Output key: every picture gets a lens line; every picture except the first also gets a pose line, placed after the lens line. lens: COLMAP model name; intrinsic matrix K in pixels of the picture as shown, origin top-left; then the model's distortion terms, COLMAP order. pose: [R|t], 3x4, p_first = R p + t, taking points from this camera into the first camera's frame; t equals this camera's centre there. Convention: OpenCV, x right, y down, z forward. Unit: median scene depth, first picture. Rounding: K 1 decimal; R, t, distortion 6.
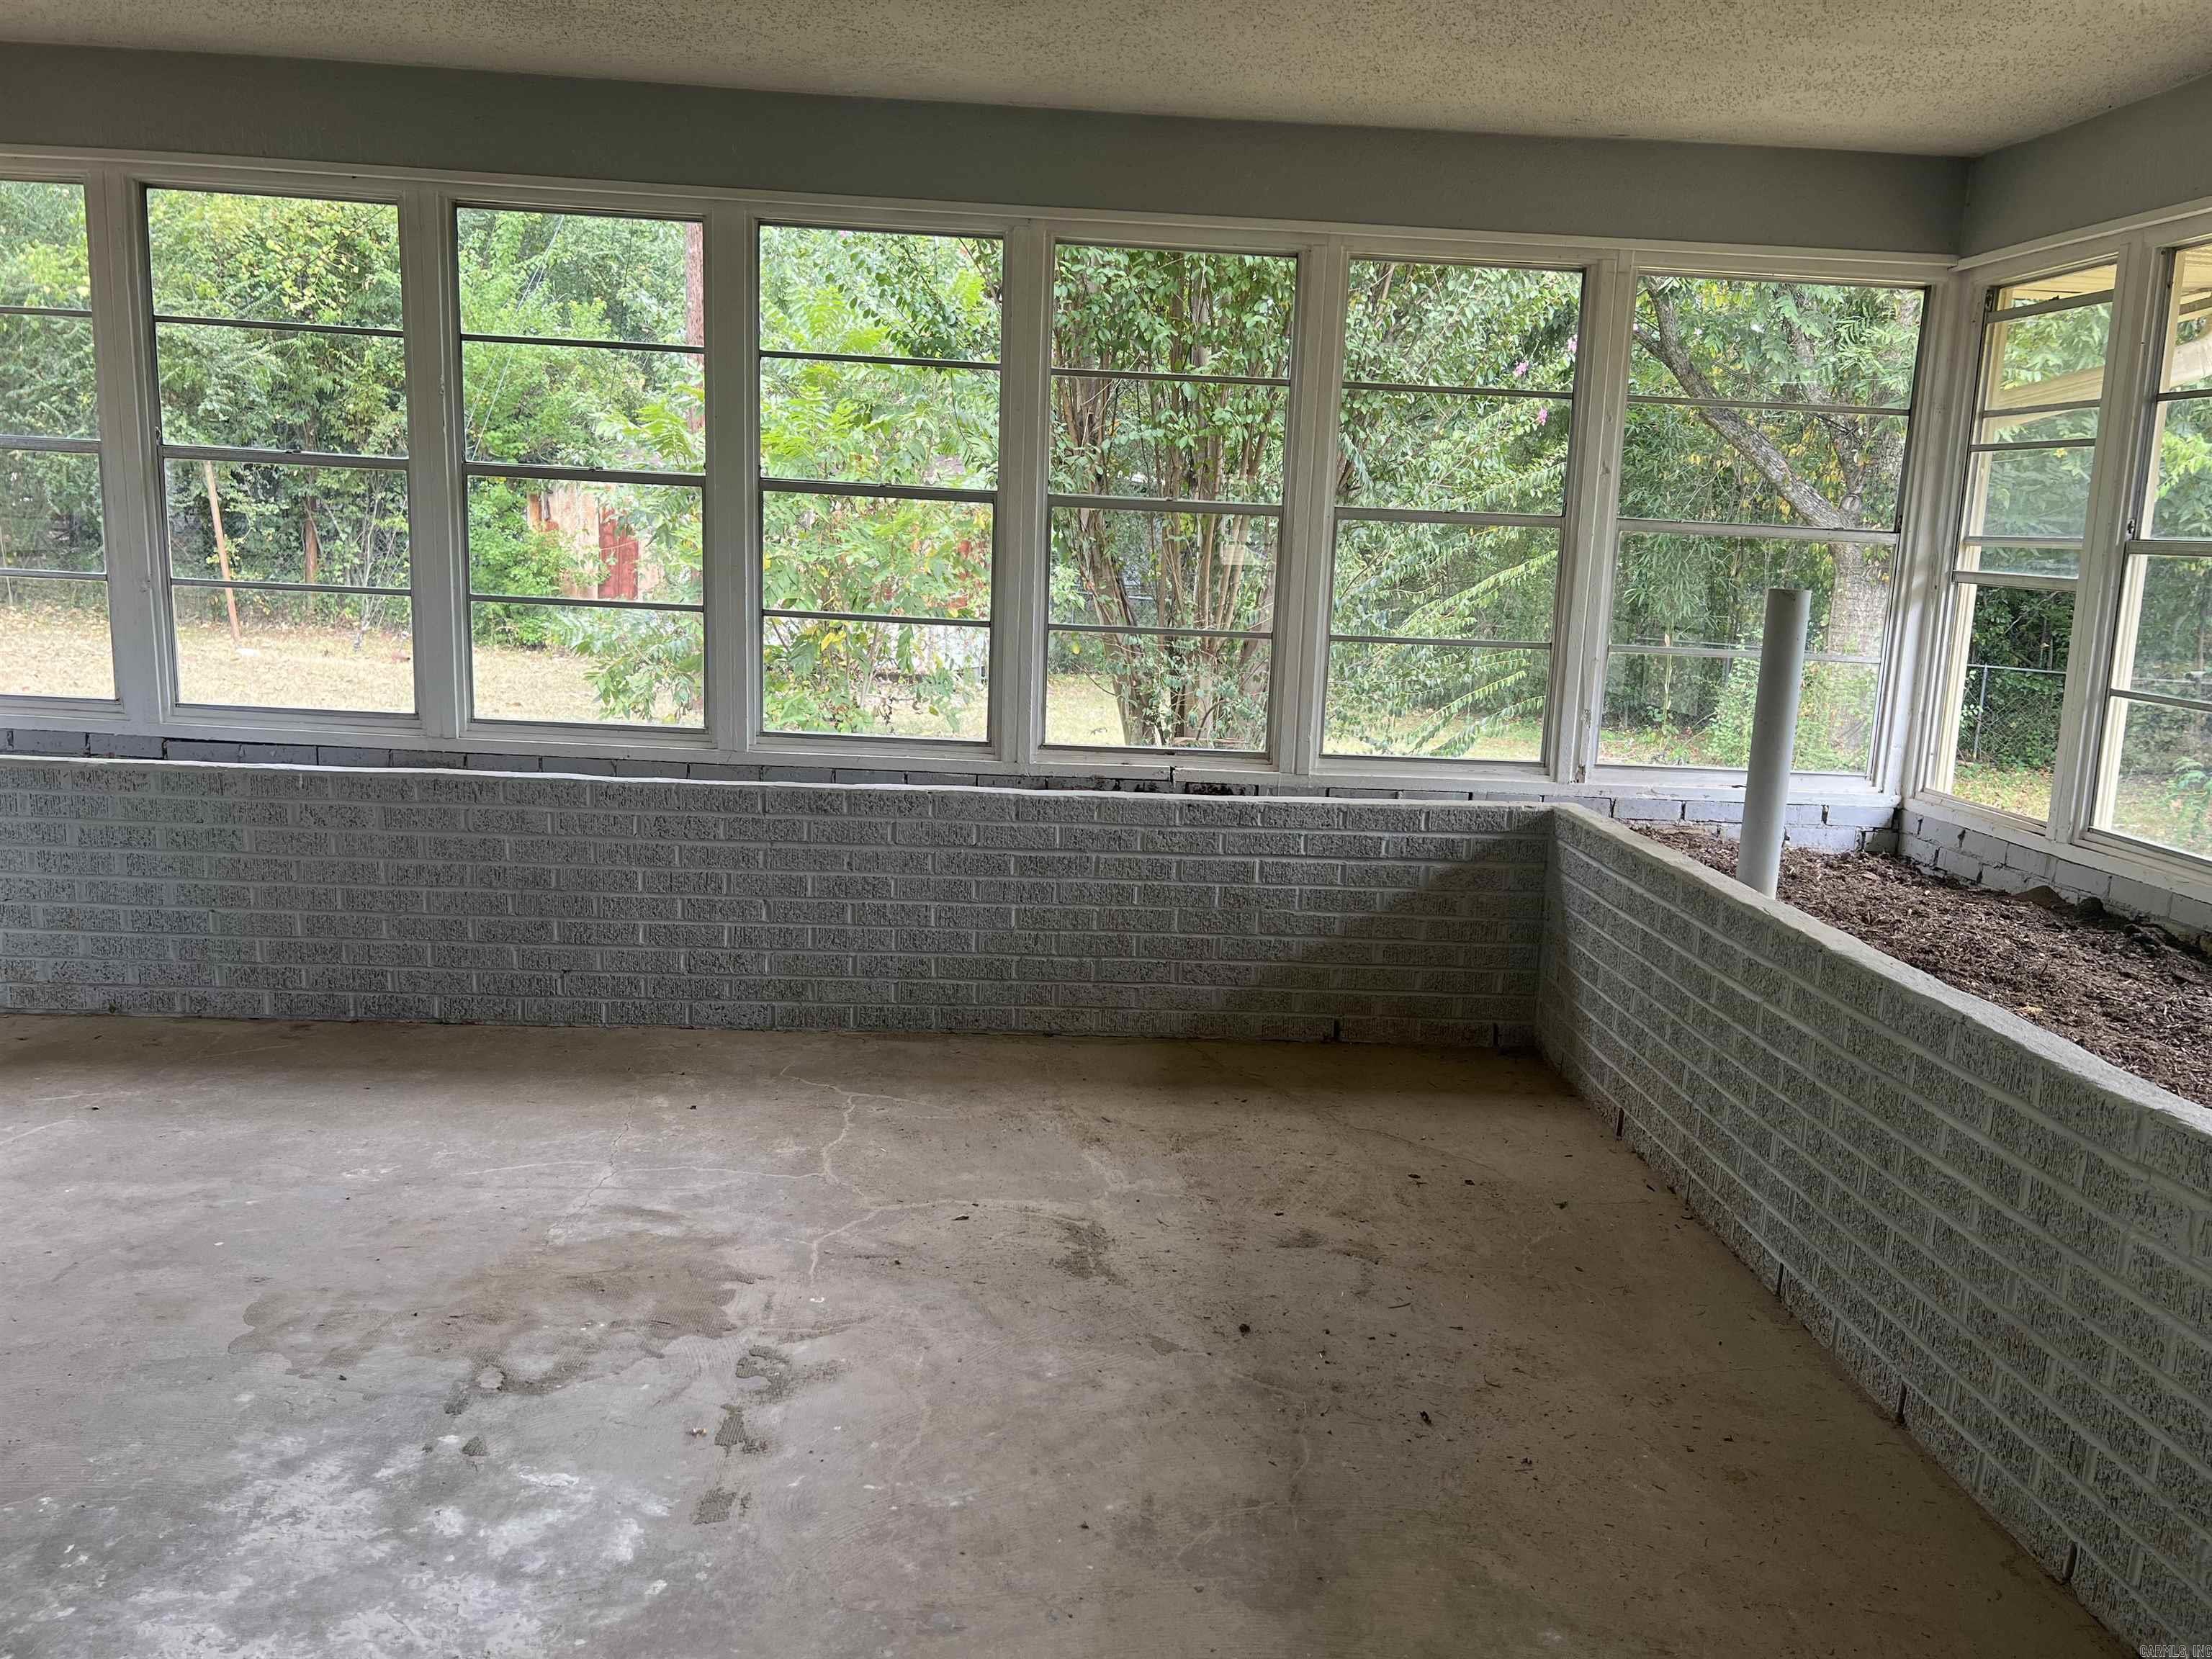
lens RADIAL K [[1739.4, 0, 1112.3], [0, 1739.4, 822.2], [0, 0, 1]] dist [0.058070, -0.076349]
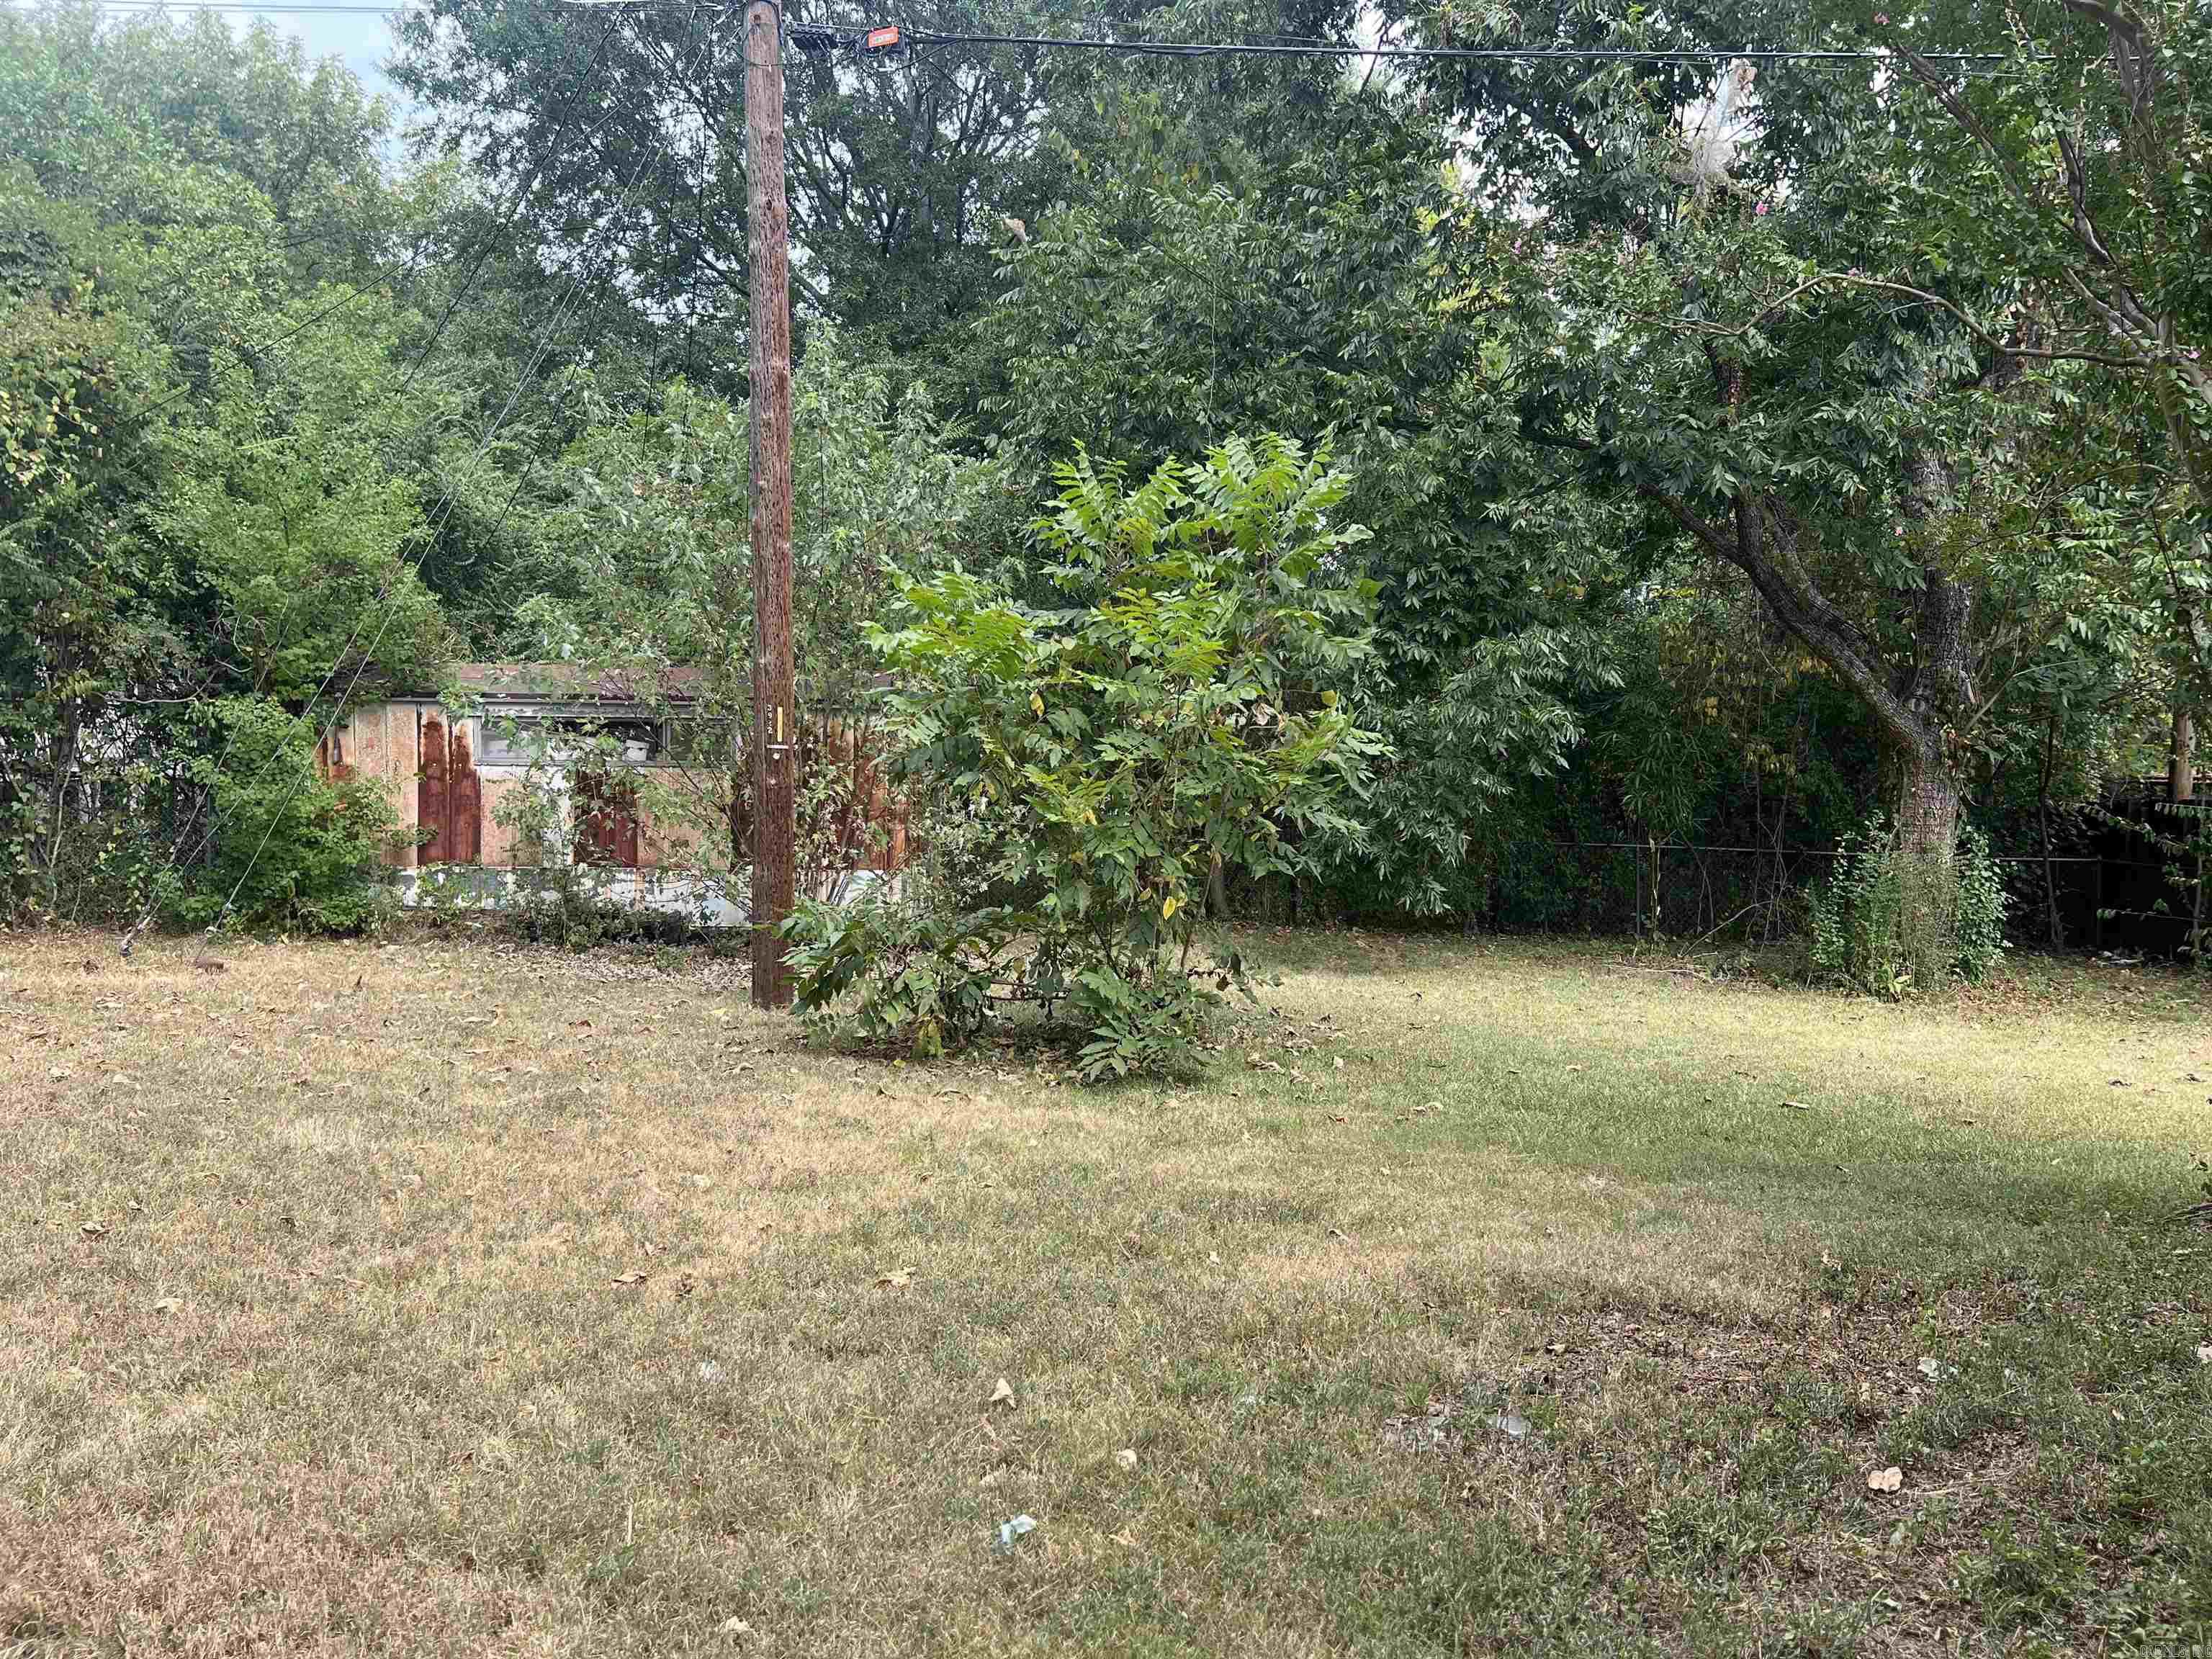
lens RADIAL K [[1739.4, 0, 1108.0], [0, 1739.4, 837.3], [0, 0, 1]] dist [0.058070, -0.076349]
pose [[0.923633, -0.050045, 0.379998, -1.387076], [0.090928, 0.991746, -0.090399, -0.195894], [-0.372337, 0.118047, 0.920560, 0.859805]]
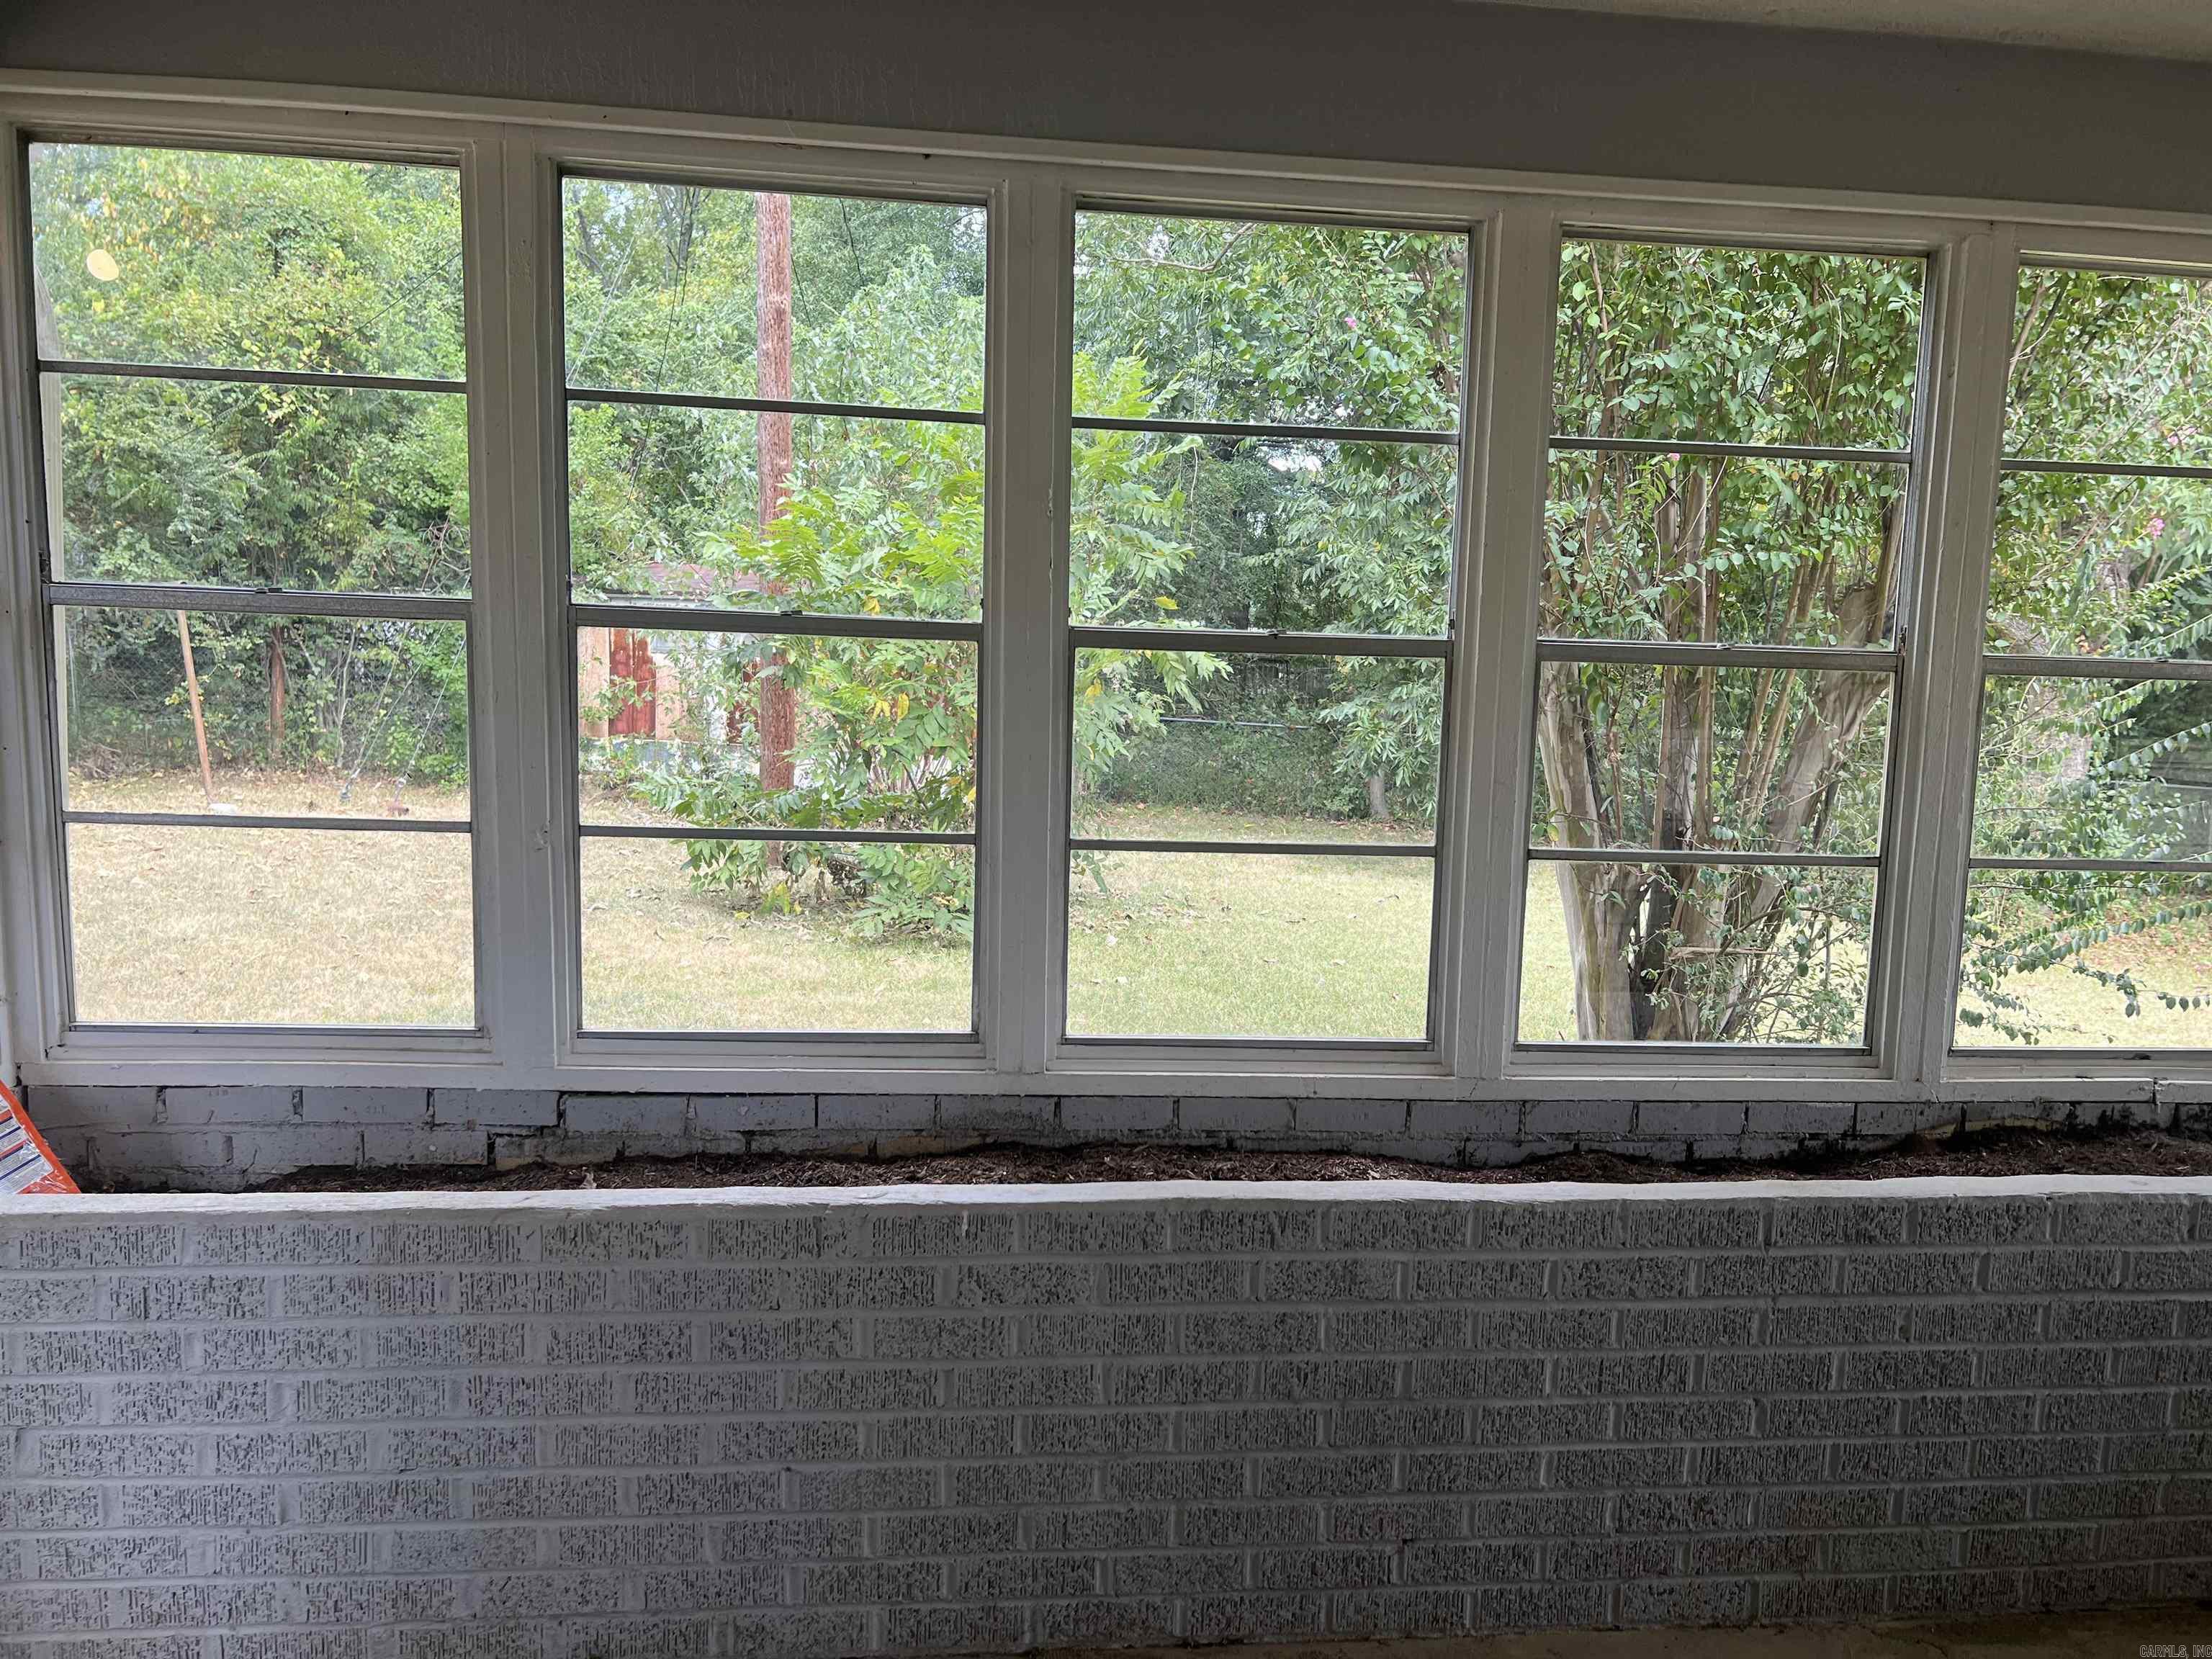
lens RADIAL K [[1739.4, 0, 1111.0], [0, 1739.4, 833.3], [0, 0, 1]] dist [0.058070, -0.076349]
pose [[0.997755, -0.020820, 0.063651, -0.435710], [0.024190, 0.998321, -0.052631, -0.111226], [-0.062448, 0.054053, 0.996583, 0.440071]]
